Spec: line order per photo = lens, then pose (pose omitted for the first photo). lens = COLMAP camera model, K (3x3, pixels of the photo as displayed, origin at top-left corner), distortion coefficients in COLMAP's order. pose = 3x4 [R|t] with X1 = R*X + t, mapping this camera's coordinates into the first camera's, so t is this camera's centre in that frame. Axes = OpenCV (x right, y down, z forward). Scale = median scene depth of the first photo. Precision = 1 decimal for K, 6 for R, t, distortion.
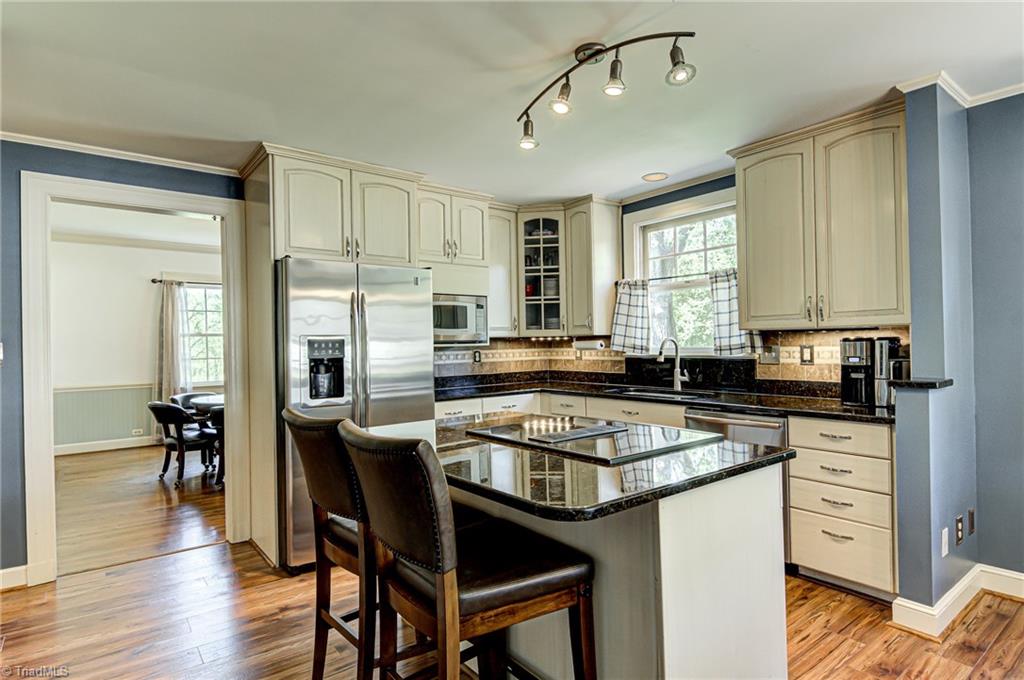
lens RADIAL K [[544.7, 0, 516.7], [0, 544.7, 338.5], [0, 0, 1]] dist [-0.002287, -0.003684]
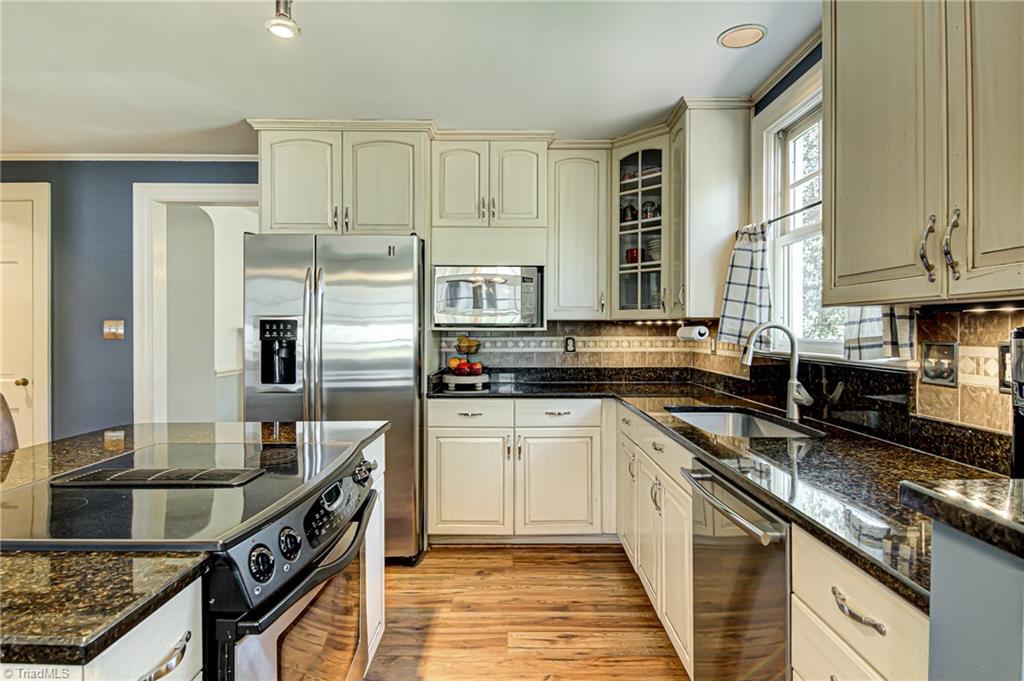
lens RADIAL K [[544.7, 0, 514.3], [0, 544.7, 334.9], [0, 0, 1]] dist [-0.002287, -0.003684]
pose [[0.787194, 0.023915, -0.616242, 0.385982], [-0.009399, 0.999597, 0.026785, -0.001086], [0.616634, -0.015292, 0.787101, 0.374917]]
